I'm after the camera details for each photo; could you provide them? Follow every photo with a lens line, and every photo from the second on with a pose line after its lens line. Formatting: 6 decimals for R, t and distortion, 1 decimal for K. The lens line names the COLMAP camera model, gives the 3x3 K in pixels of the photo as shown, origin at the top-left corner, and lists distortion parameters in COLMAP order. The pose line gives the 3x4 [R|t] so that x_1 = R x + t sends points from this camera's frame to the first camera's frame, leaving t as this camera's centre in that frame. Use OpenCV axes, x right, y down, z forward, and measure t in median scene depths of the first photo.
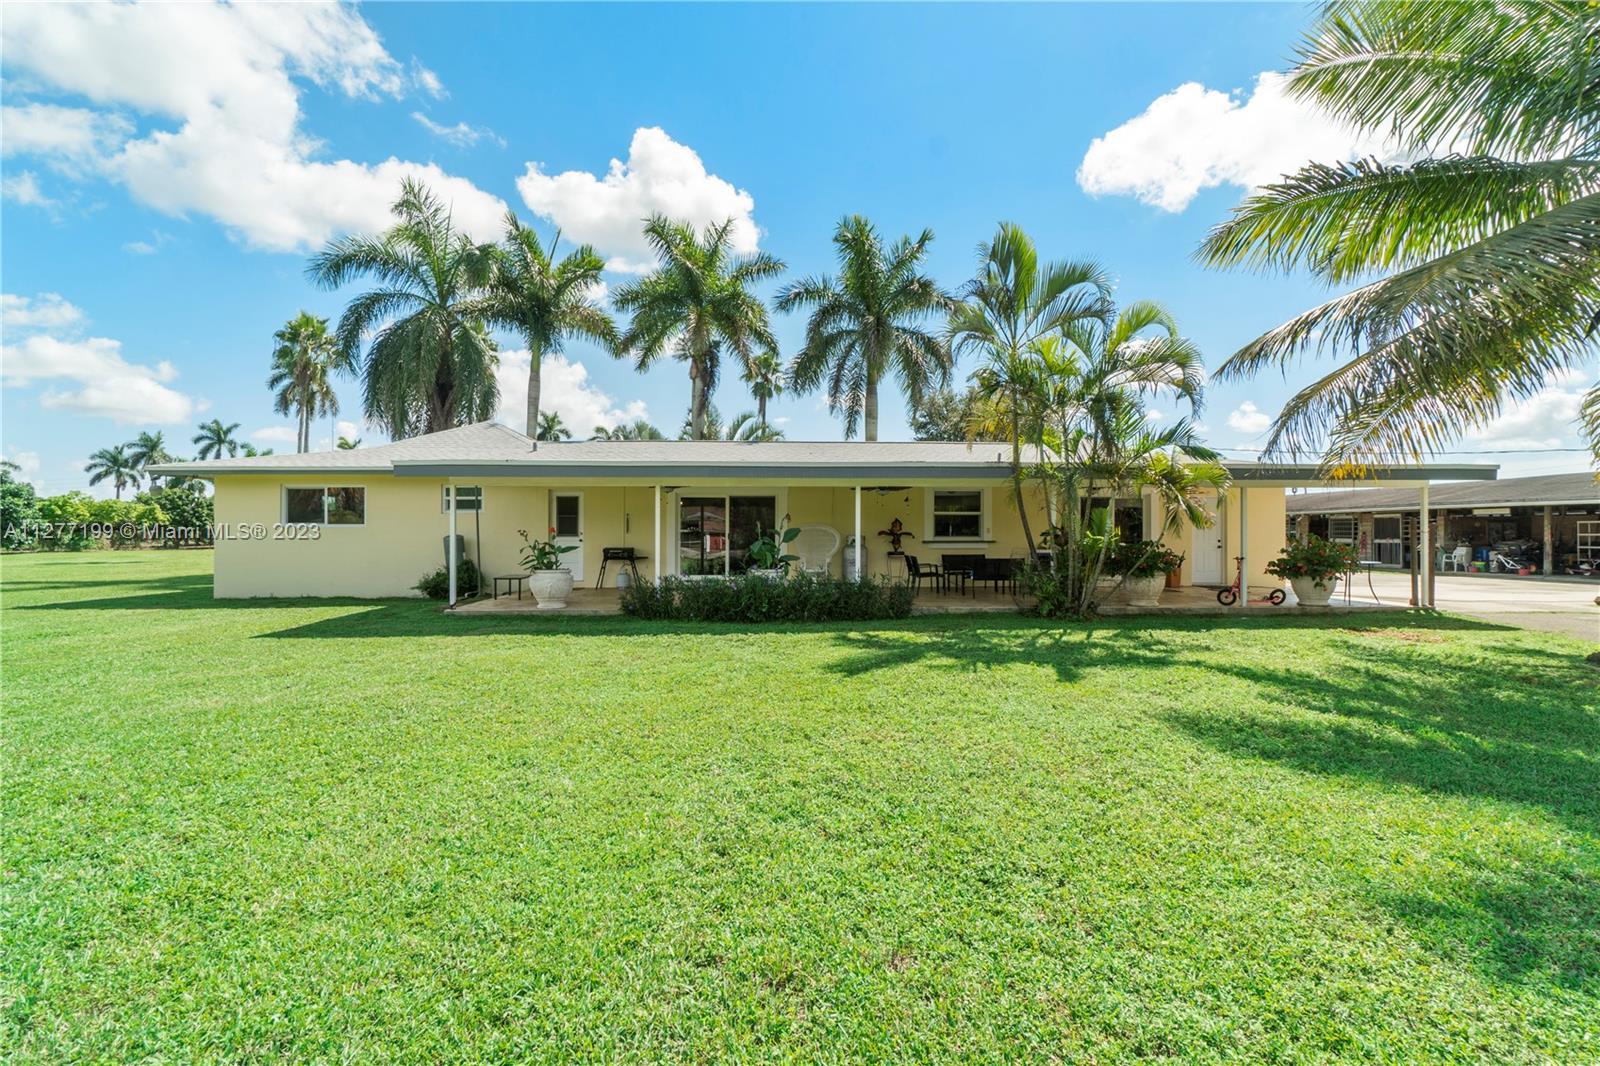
lens RADIAL K [[641.5, 0, 800.0], [0, 641.5, 533.0], [0, 0, 1]] dist [0.021848, 0.000128]
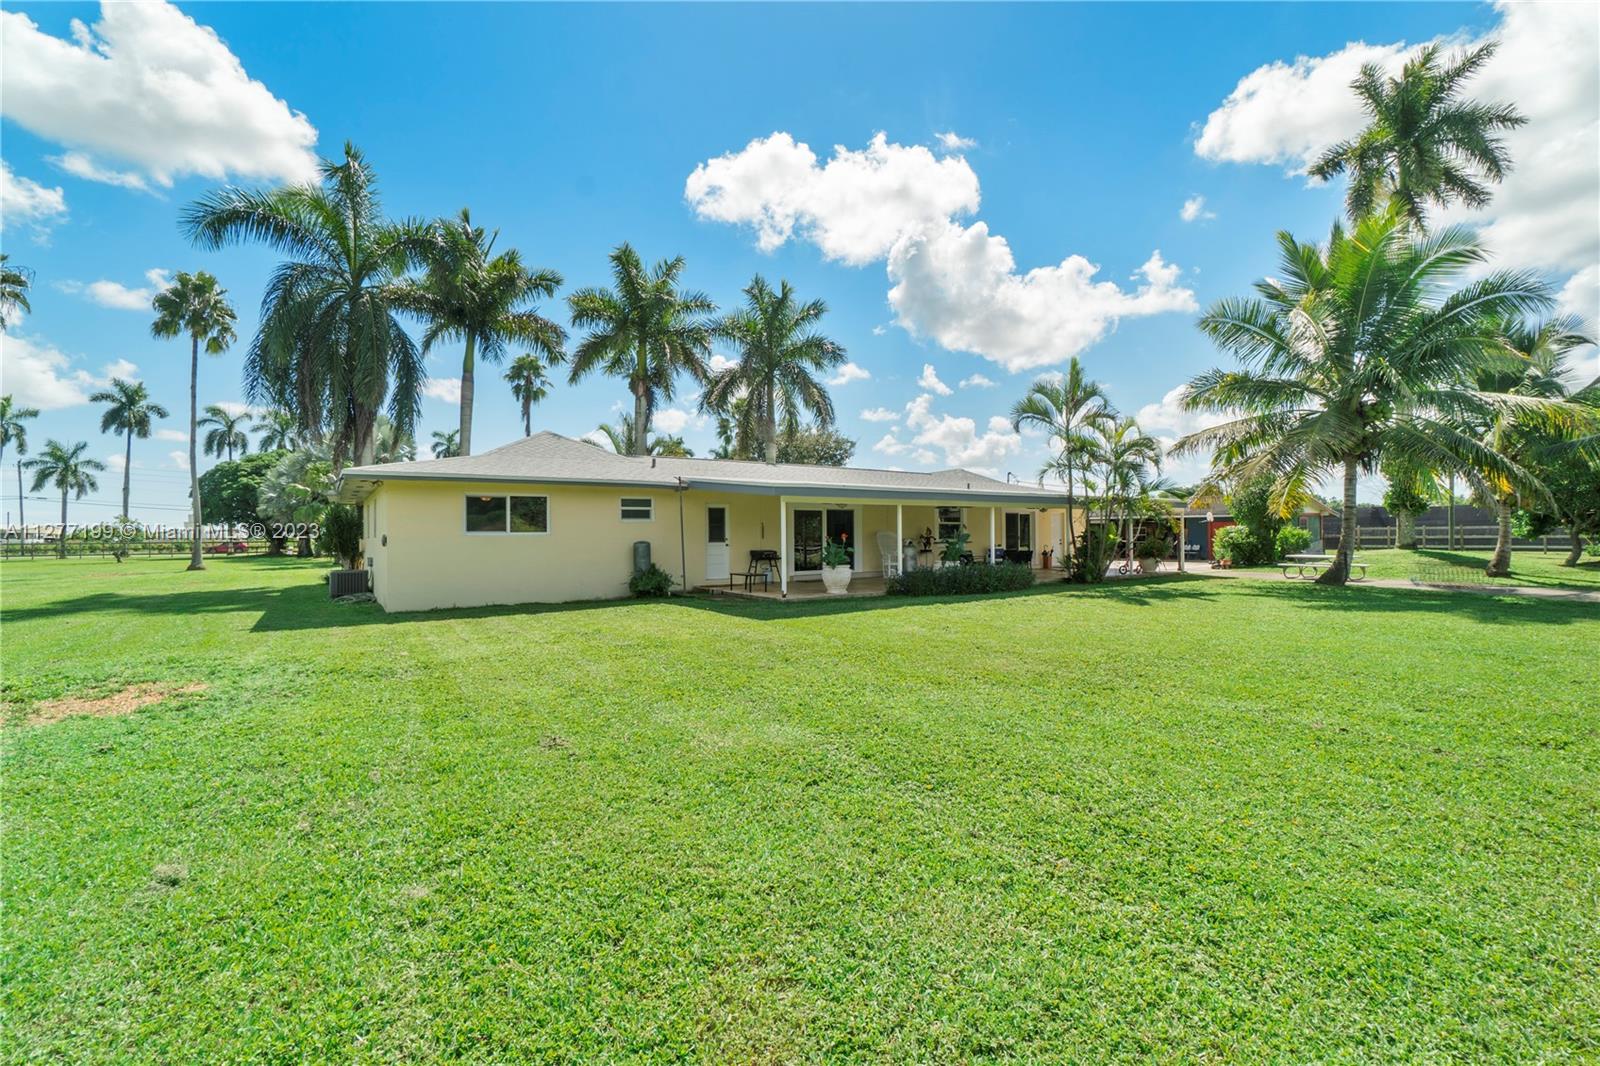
lens RADIAL K [[641.5, 0, 800.0], [0, 641.5, 533.0], [0, 0, 1]] dist [0.021848, 0.000128]
pose [[0.884172, -0.001379, 0.467159, -0.789307], [0.008592, 0.999874, -0.013311, 0.006359], [-0.467082, 0.015783, 0.884073, -0.135259]]
